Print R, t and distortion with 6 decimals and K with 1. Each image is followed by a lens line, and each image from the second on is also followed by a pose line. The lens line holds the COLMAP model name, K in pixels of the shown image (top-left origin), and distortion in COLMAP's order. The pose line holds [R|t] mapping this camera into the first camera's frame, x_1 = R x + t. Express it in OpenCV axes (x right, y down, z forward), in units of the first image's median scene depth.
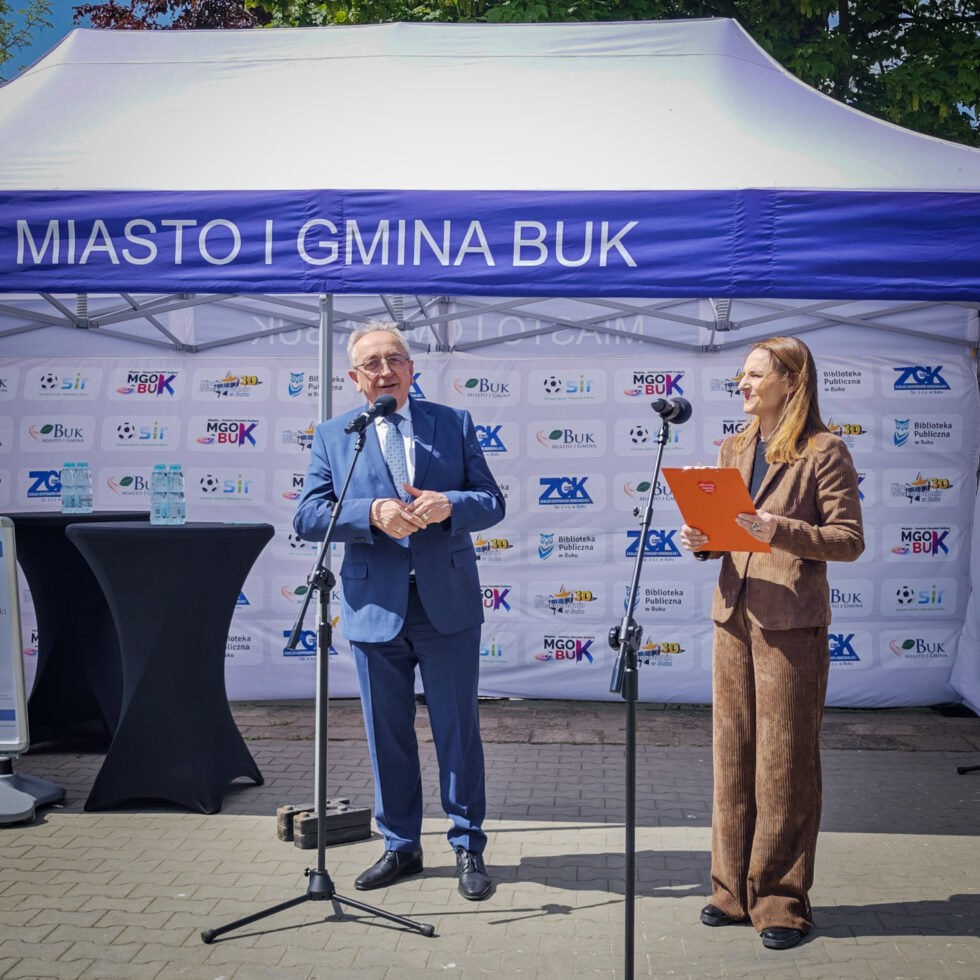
lens RADIAL K [[1431.9, 0, 546.4], [0, 1431.9, 570.6], [0, 0, 1]] dist [0.164477, -0.572231]
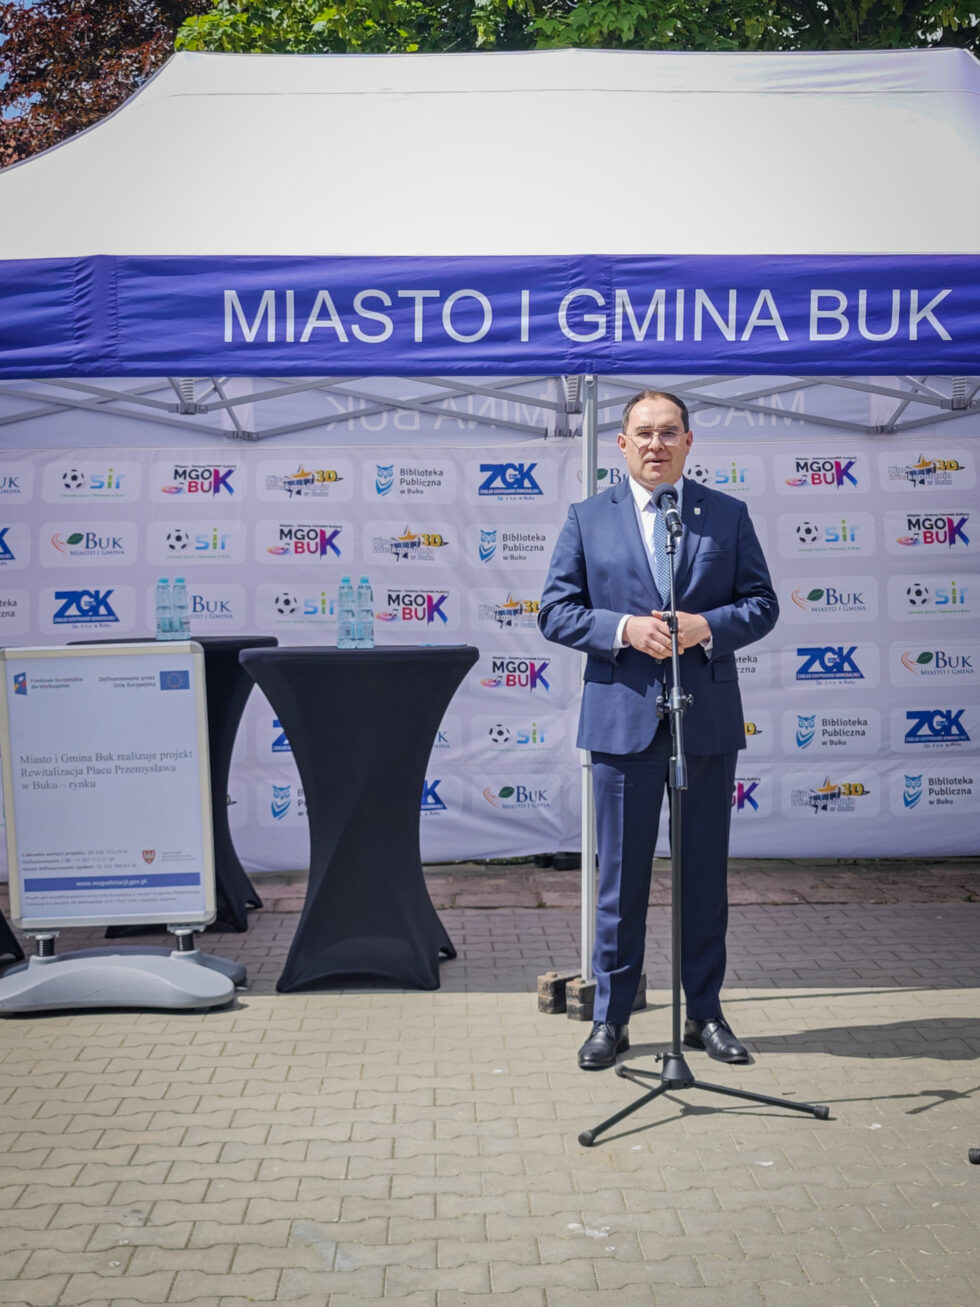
lens RADIAL K [[1930.9, 0, 536.5], [0, 1930.9, 664.1], [0, 0, 1]] dist [0.106540, -0.000314]
pose [[0.994820, -0.021332, 0.099384, -0.302369], [0.024292, 0.999294, -0.028675, 0.013746], [-0.098702, 0.030941, 0.994636, -0.143901]]
